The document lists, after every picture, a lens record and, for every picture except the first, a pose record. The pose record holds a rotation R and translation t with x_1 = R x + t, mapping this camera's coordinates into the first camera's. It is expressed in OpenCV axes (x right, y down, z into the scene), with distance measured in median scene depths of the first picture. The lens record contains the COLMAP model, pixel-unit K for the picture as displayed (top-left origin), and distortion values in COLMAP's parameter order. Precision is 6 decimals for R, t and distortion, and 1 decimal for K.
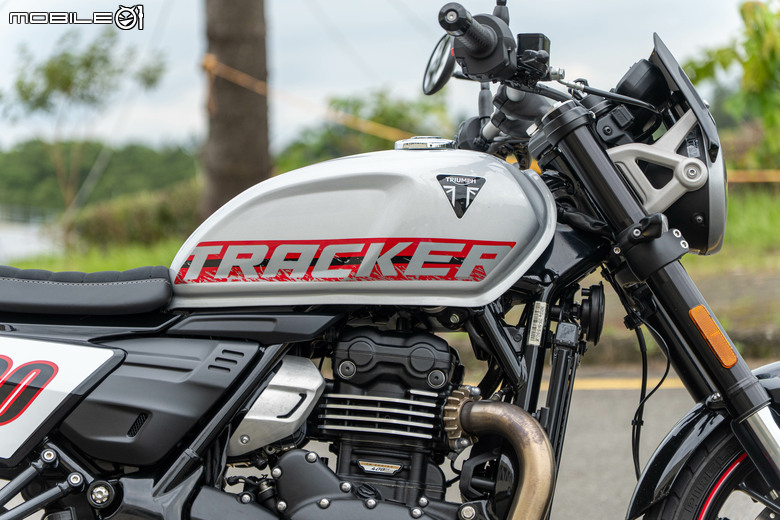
lens RADIAL K [[2340.0, 0, 405.2], [0, 2340.0, 258.1], [0, 0, 1]] dist [0.026087, -1.315578]
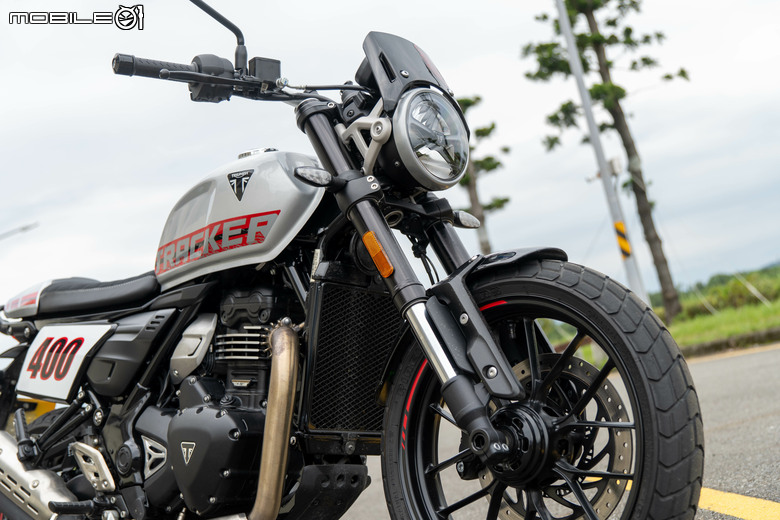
lens RADIAL K [[1124.1, 0, 390.0], [0, 1124.1, 260.0], [0, 0, 1]] dist [0.007412, -0.046634]
pose [[0.741288, -0.163218, -0.651040, 0.517938], [0.143449, 0.986096, -0.083883, 0.086381], [0.655679, -0.031210, 0.754395, 0.544704]]
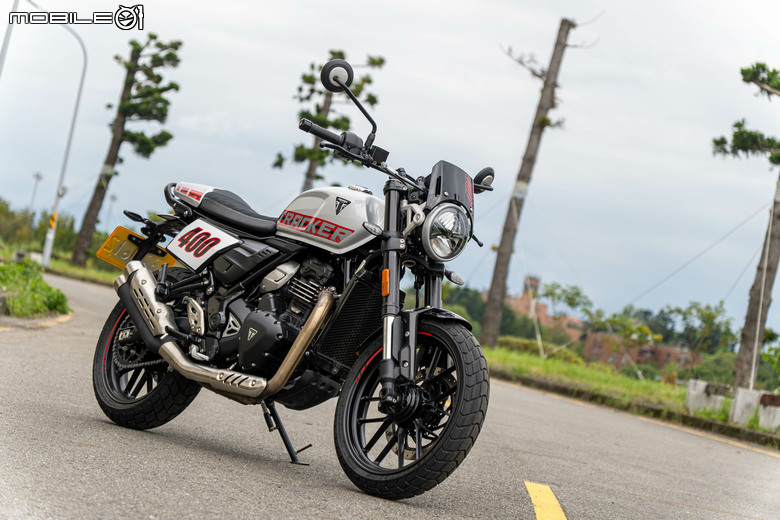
lens RADIAL K [[1905.1, 0, 390.0], [0, 1905.1, 260.0], [0, 0, 1]] dist [0.047564, 0.133947]
pose [[0.638179, 0.198114, -0.743962, 1.513936], [-0.282301, 0.959234, 0.013279, -0.014139], [0.716264, 0.201547, 0.668090, -0.260022]]
